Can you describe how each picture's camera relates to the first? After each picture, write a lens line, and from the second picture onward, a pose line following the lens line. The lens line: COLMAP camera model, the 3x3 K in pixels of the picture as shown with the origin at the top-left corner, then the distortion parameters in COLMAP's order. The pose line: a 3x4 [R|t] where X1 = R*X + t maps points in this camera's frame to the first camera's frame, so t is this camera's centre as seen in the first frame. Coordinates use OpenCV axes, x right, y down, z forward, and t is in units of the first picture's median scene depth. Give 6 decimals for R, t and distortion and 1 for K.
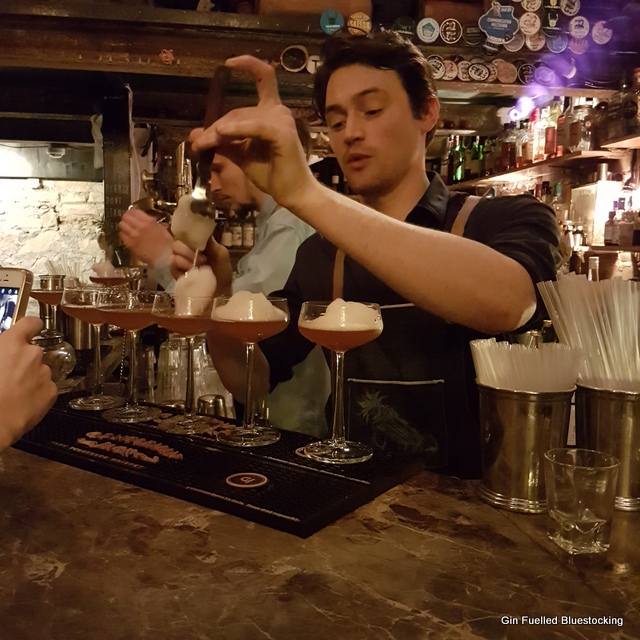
lens RADIAL K [[672.2, 0, 318.0], [0, 672.2, 318.9], [0, 0, 1]] dist [0.022795, 0.000000]
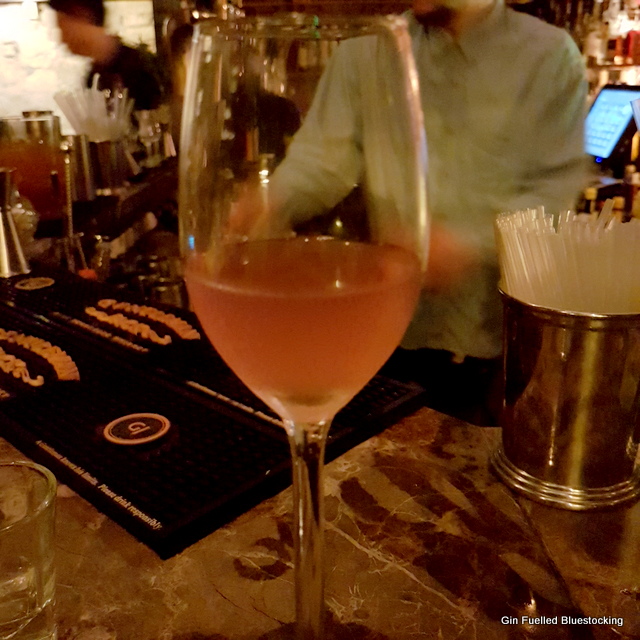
lens RADIAL K [[672.2, 0, 319.9], [0, 672.2, 314.1], [0, 0, 1]] dist [0.022795, 0.000000]
pose [[0.987544, 0.014608, -0.156665, 0.180849], [0.021274, 0.974142, 0.224933, -0.018202], [0.155900, -0.225465, 0.961697, 0.422425]]
